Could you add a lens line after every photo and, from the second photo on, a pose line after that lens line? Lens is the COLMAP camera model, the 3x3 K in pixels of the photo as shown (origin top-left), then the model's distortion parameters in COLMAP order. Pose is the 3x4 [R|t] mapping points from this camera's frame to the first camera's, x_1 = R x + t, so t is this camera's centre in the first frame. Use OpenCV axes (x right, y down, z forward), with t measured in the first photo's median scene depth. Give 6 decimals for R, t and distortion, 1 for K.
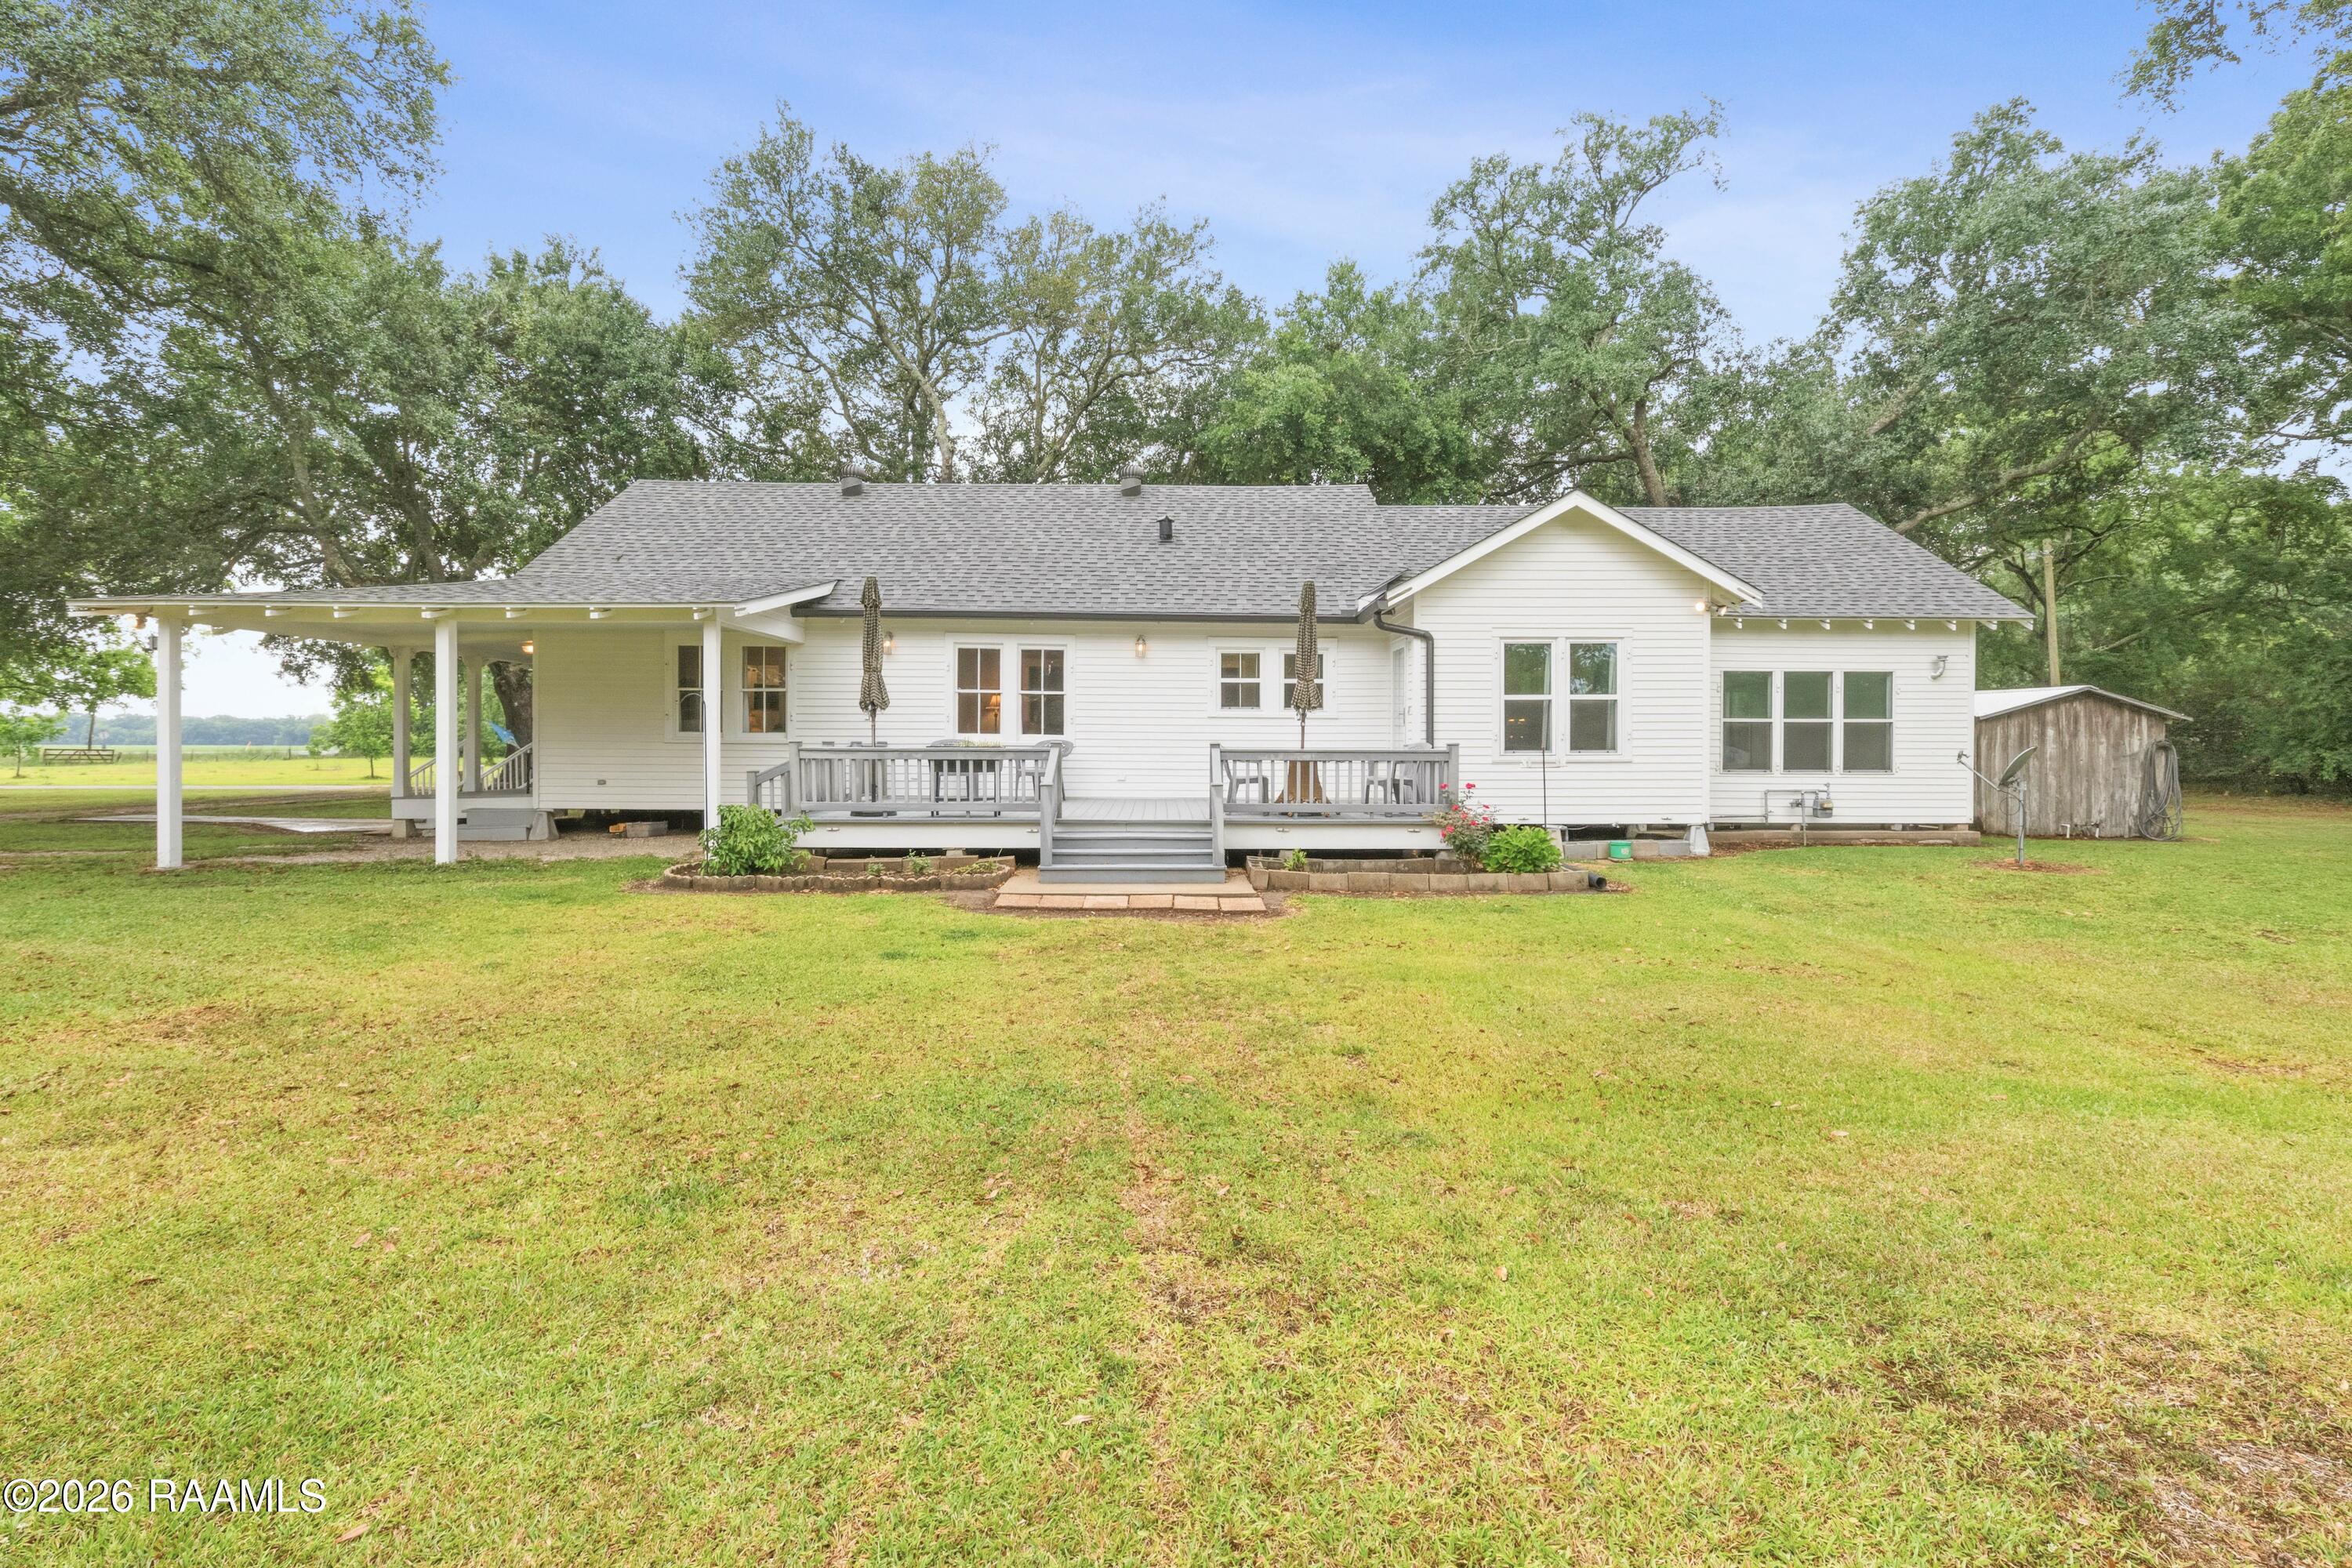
lens RADIAL K [[1023.0, 0, 1165.2], [0, 1023.0, 770.0], [0, 0, 1]] dist [0.002721, 0.000027]
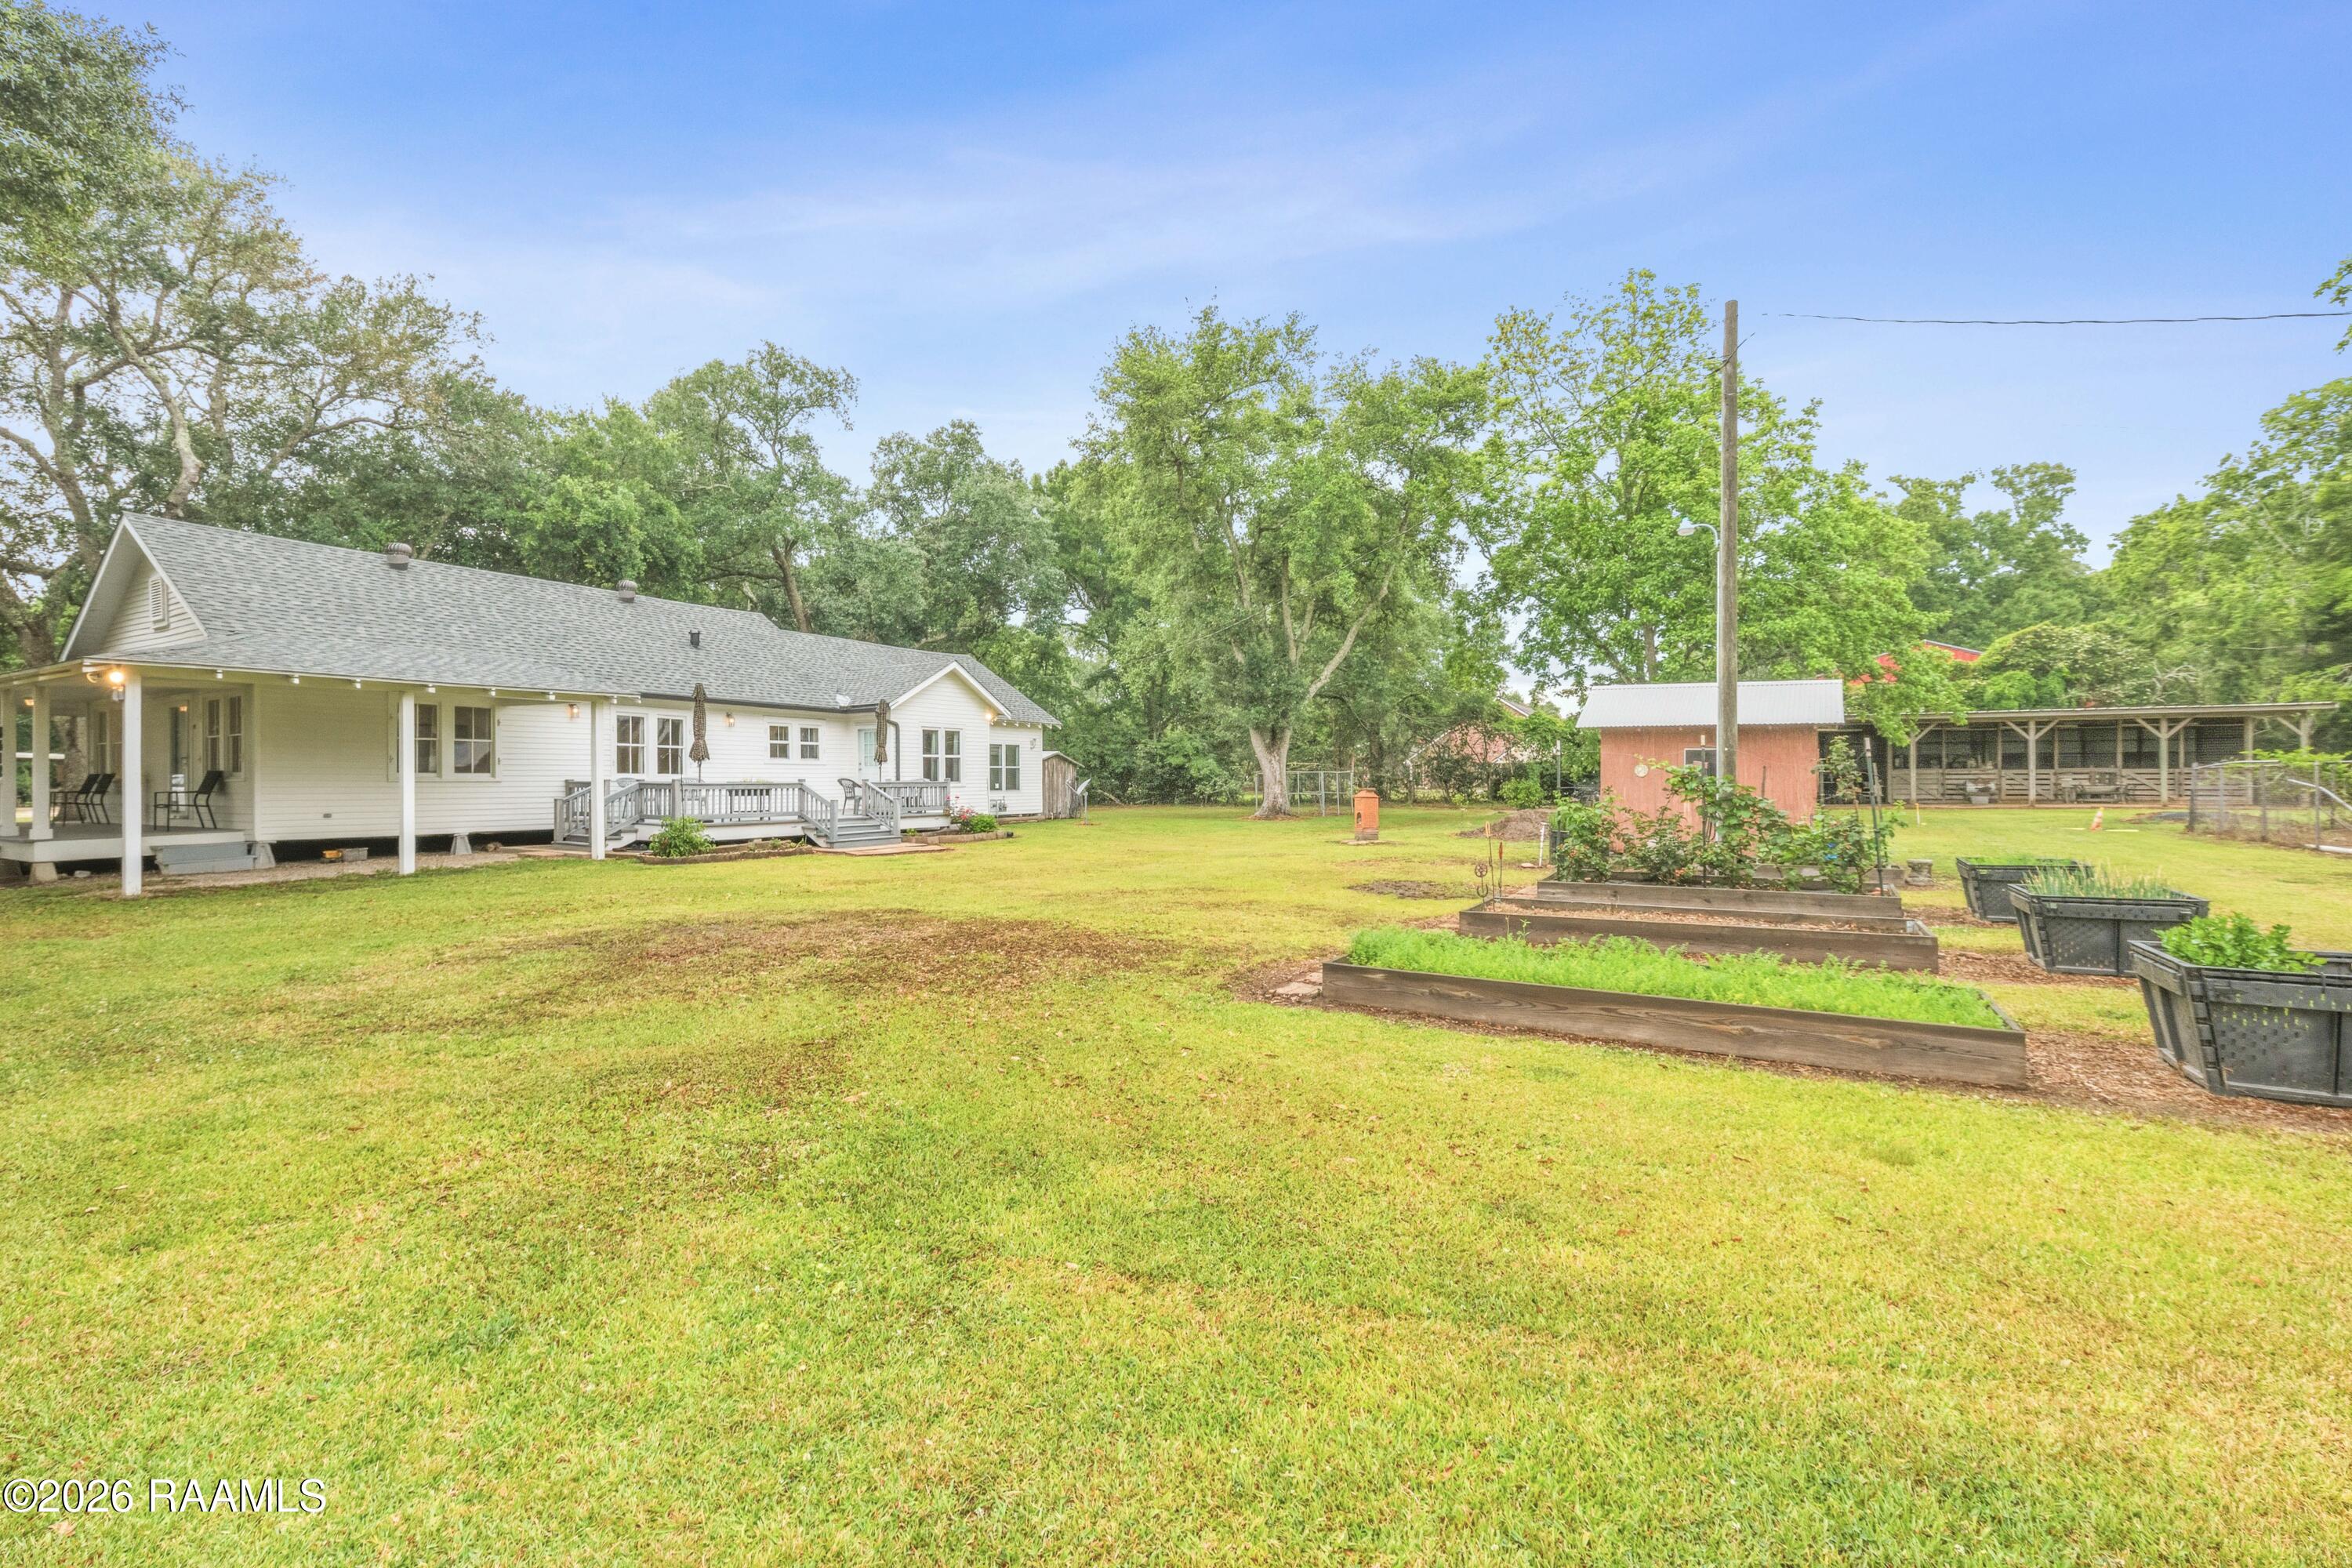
lens RADIAL K [[1100.2, 0, 1181.3], [0, 1100.2, 784.2], [0, 0, 1]] dist [0.031383, 0.000087]
pose [[0.495996, -0.010234, 0.868264, -1.185615], [0.025517, 0.999670, -0.002794, 0.004637], [-0.867950, 0.023541, 0.496094, -0.485941]]
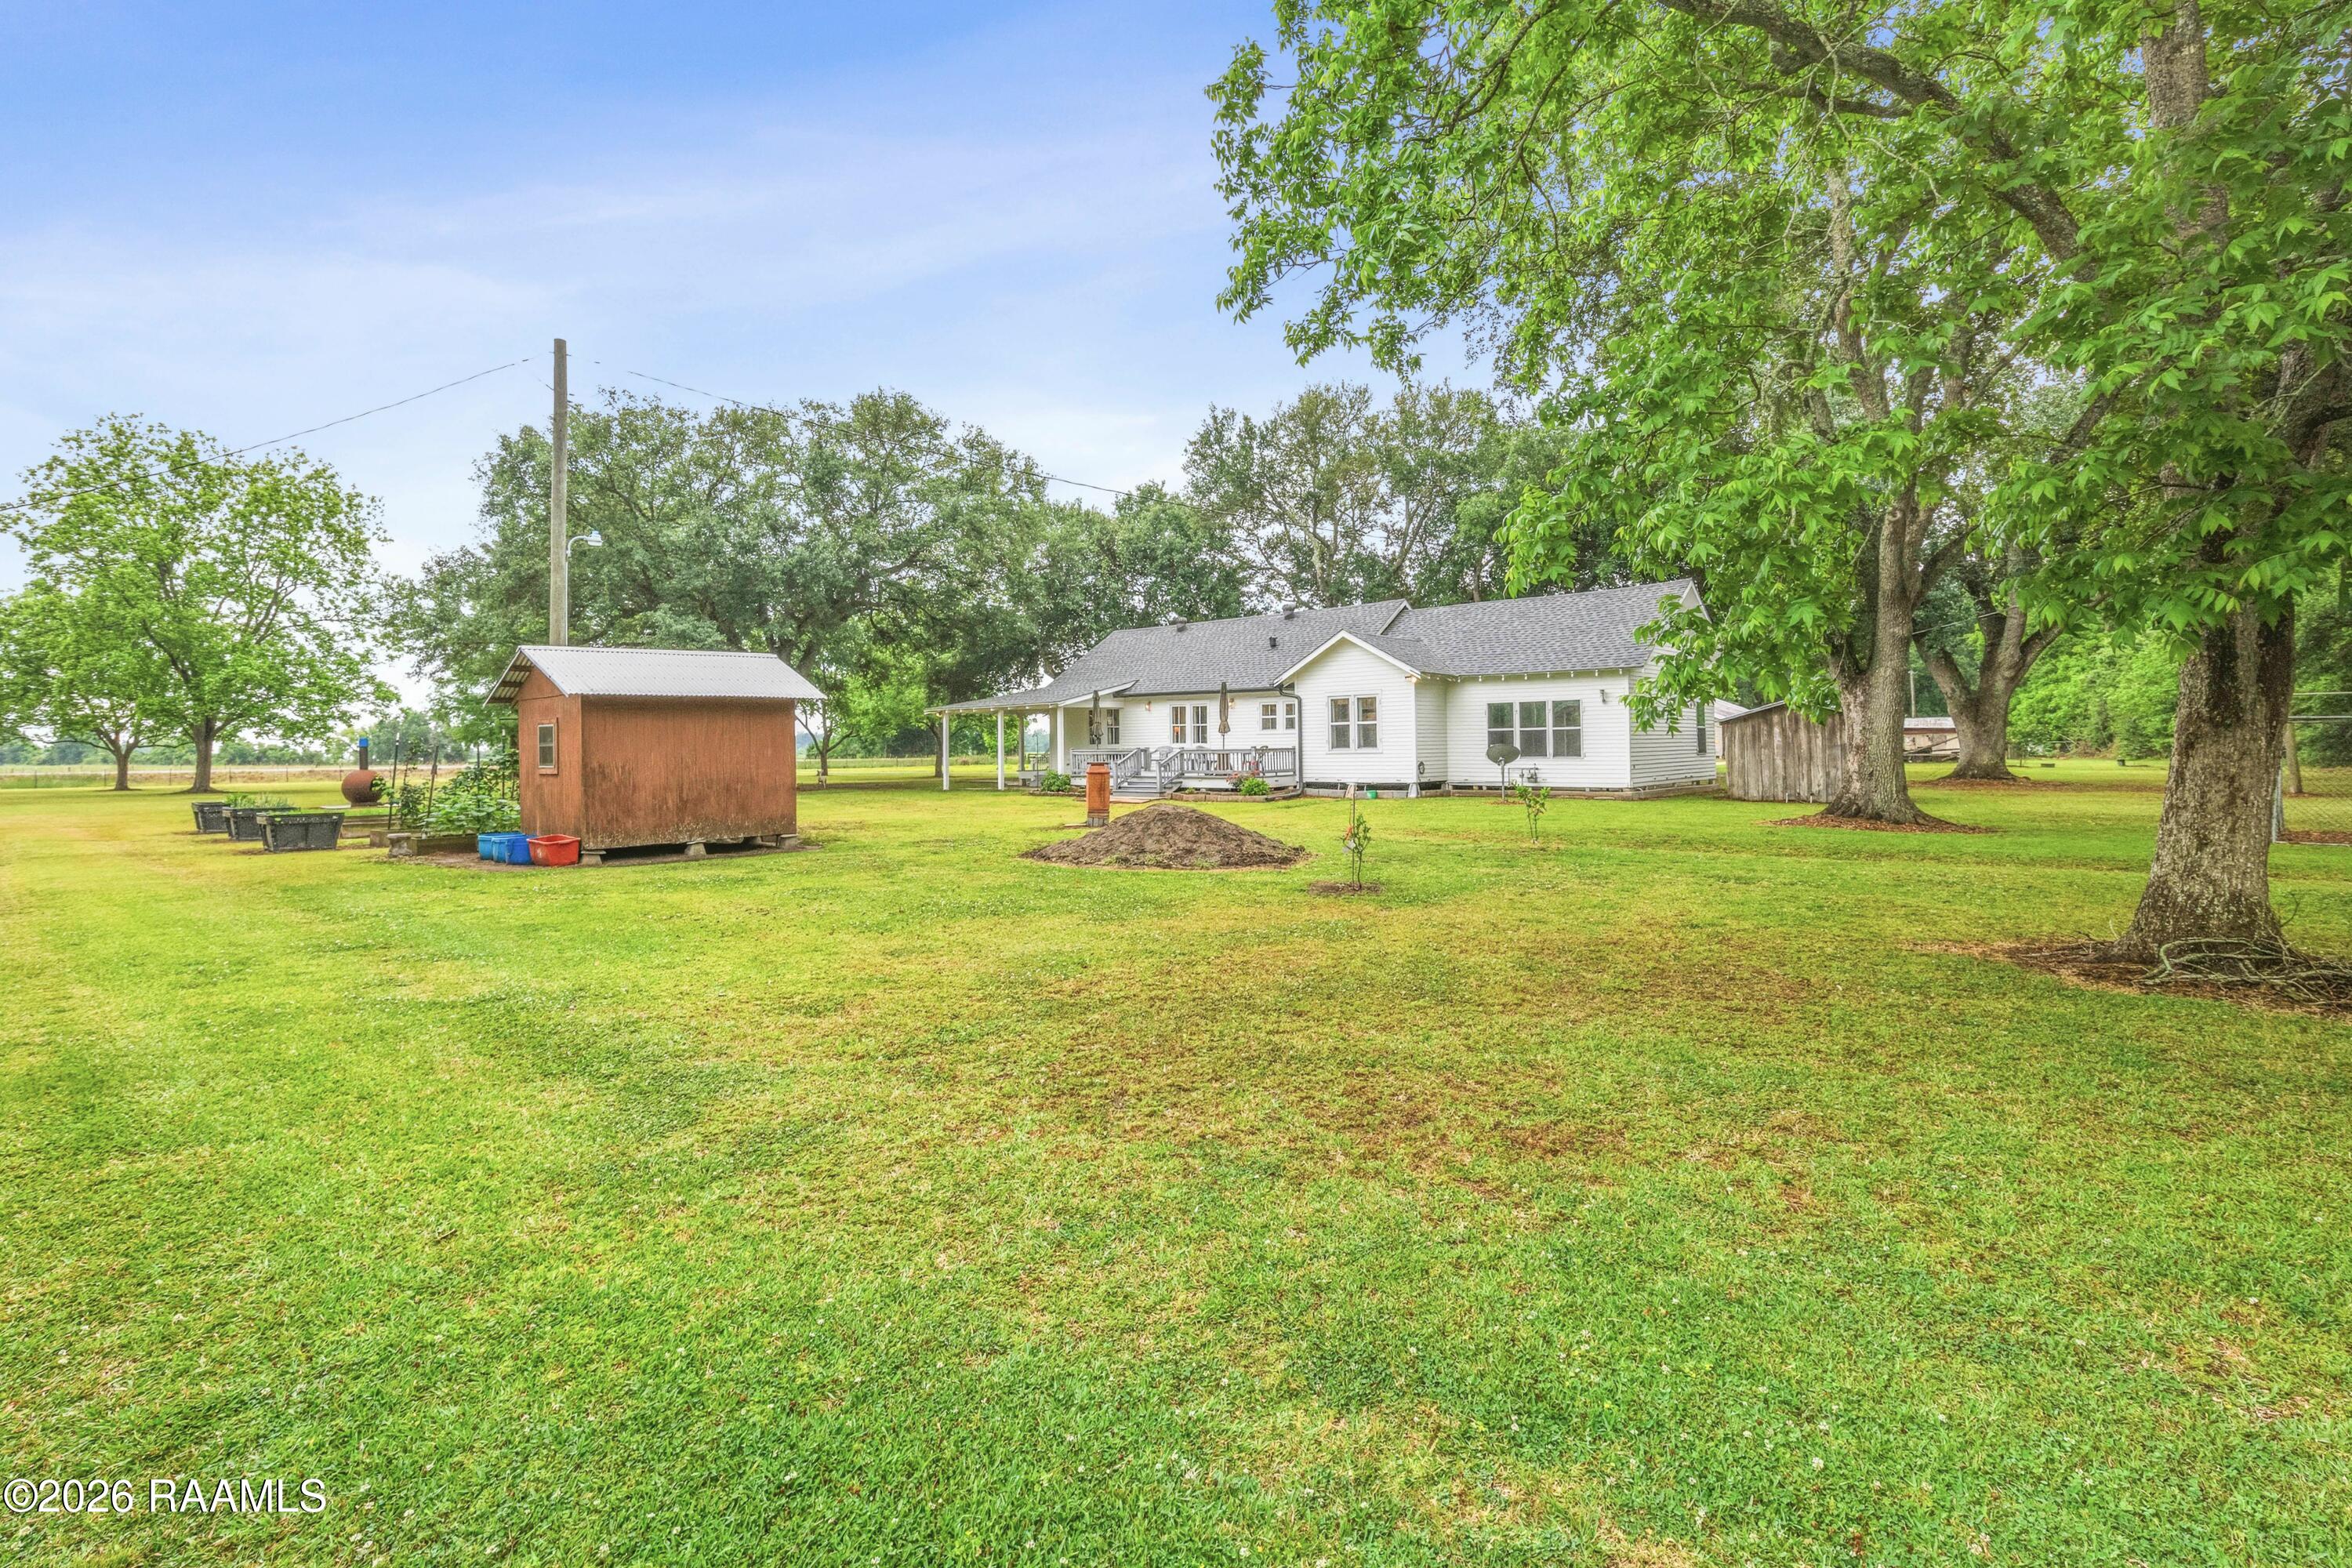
lens RADIAL K [[1023.0, 0, 1165.2], [0, 1023.0, 770.0], [0, 0, 1]] dist [0.002721, 0.000027]
pose [[0.752774, 0.001812, -0.658276, 1.337147], [-0.002296, 0.999997, 0.000126, 0.025335], [0.658275, 0.001417, 0.752776, -0.781451]]
